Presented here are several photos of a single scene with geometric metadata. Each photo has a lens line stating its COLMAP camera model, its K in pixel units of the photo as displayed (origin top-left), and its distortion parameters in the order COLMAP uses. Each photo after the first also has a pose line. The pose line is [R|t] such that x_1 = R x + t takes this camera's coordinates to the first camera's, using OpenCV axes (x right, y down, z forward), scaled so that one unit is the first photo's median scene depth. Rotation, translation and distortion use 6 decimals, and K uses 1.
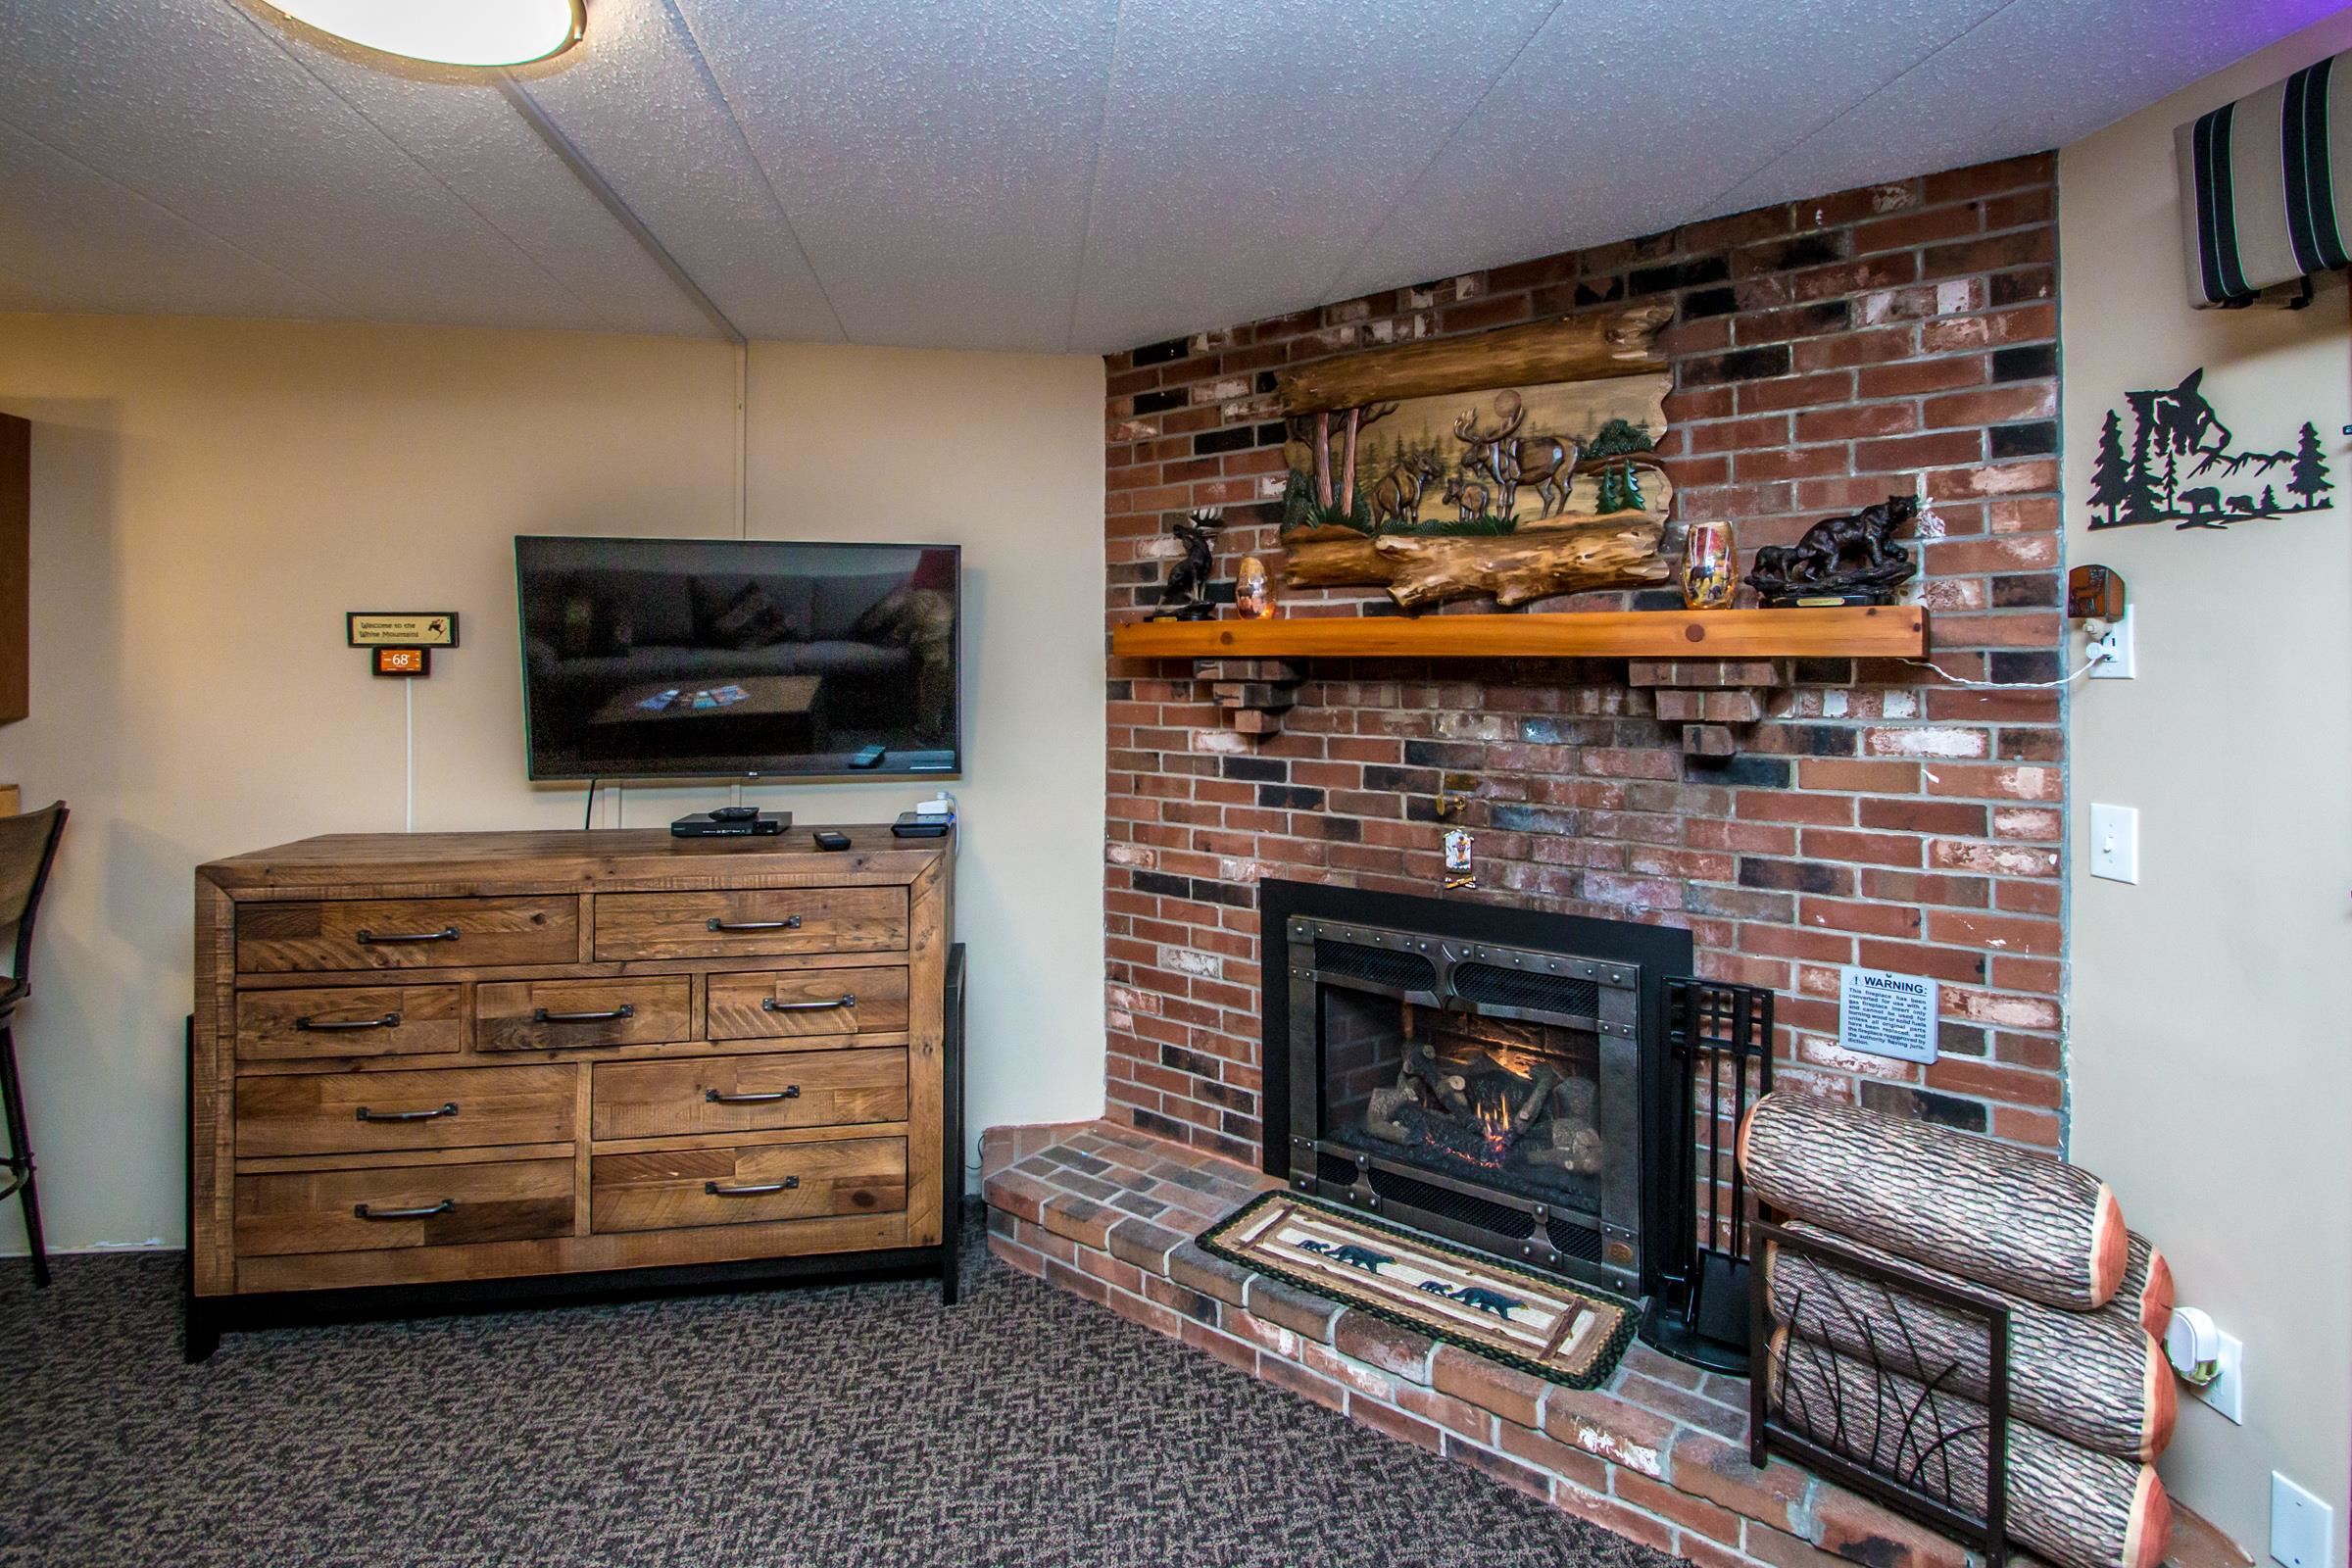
lens RADIAL K [[1098.2, 0, 1176.0], [0, 1098.2, 784.0], [0, 0, 1]] dist [0.033024, -0.019186]
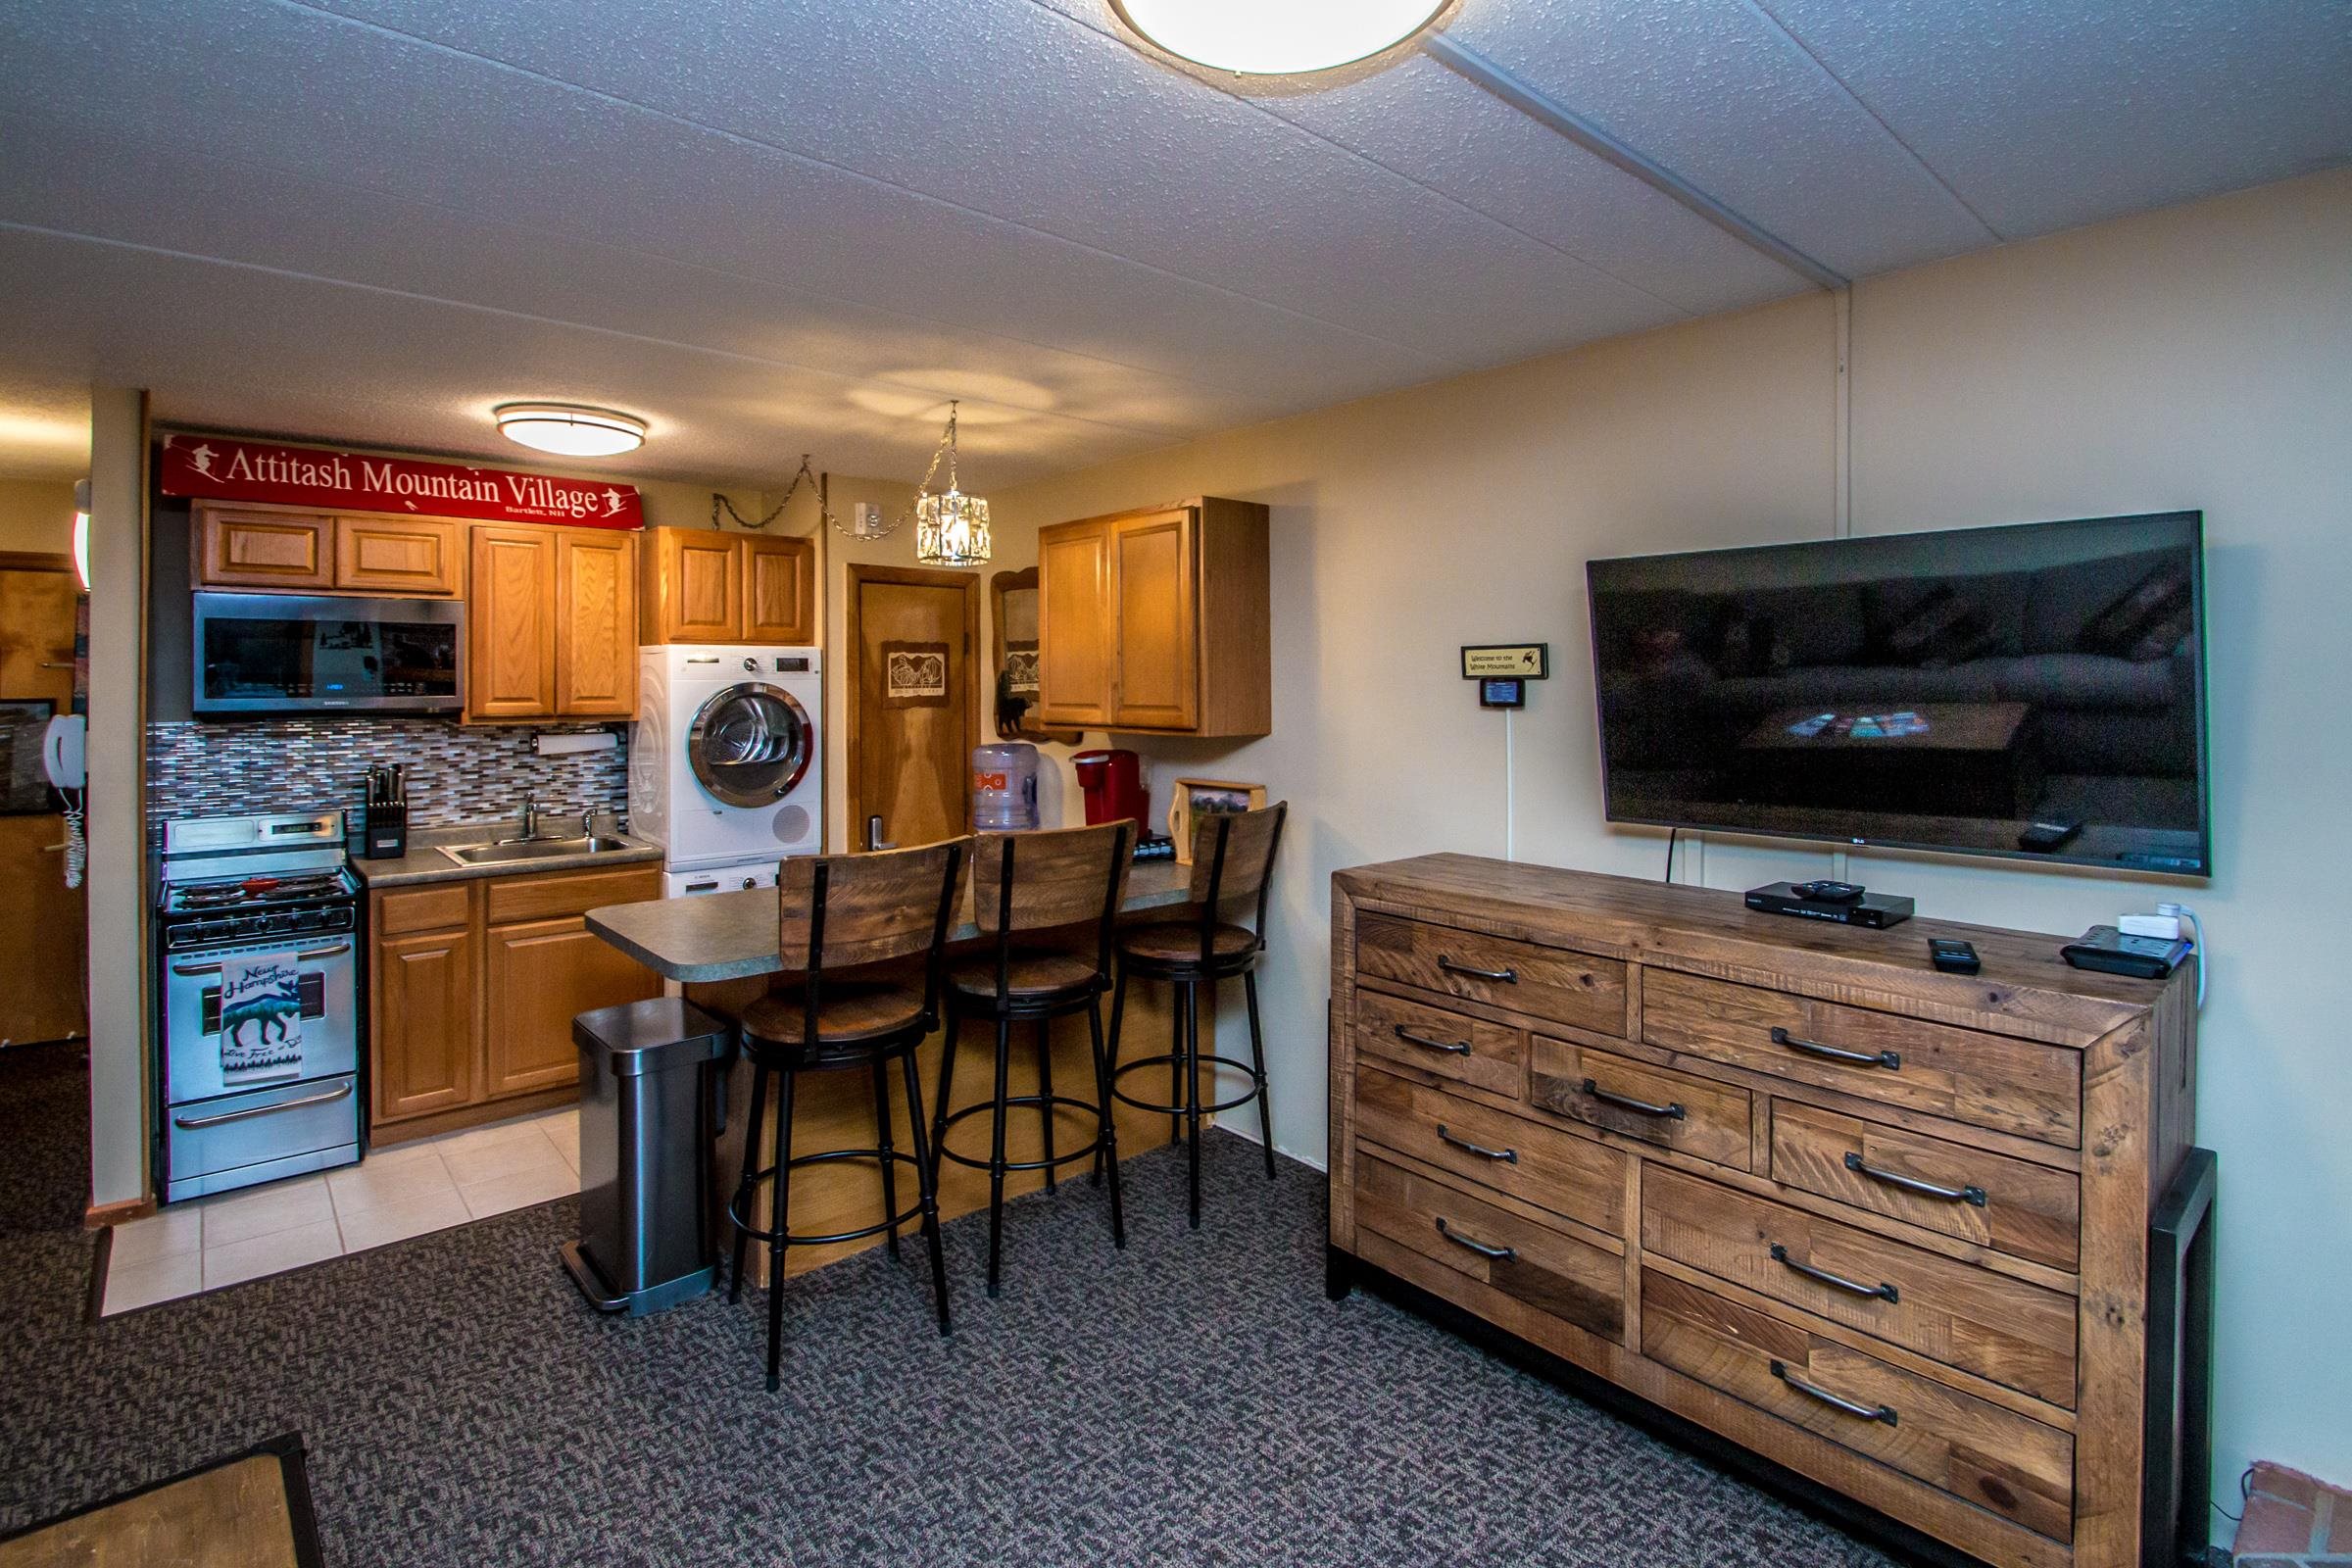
lens RADIAL K [[1151.4, 0, 1185.5], [0, 1151.4, 689.3], [0, 0, 1]] dist [0.009820, -0.016310]
pose [[0.559798, 0.004482, -0.828617, 0.015278], [-0.085016, 0.995019, -0.052053, -0.034176], [0.824256, 0.099585, 0.557390, 0.174269]]
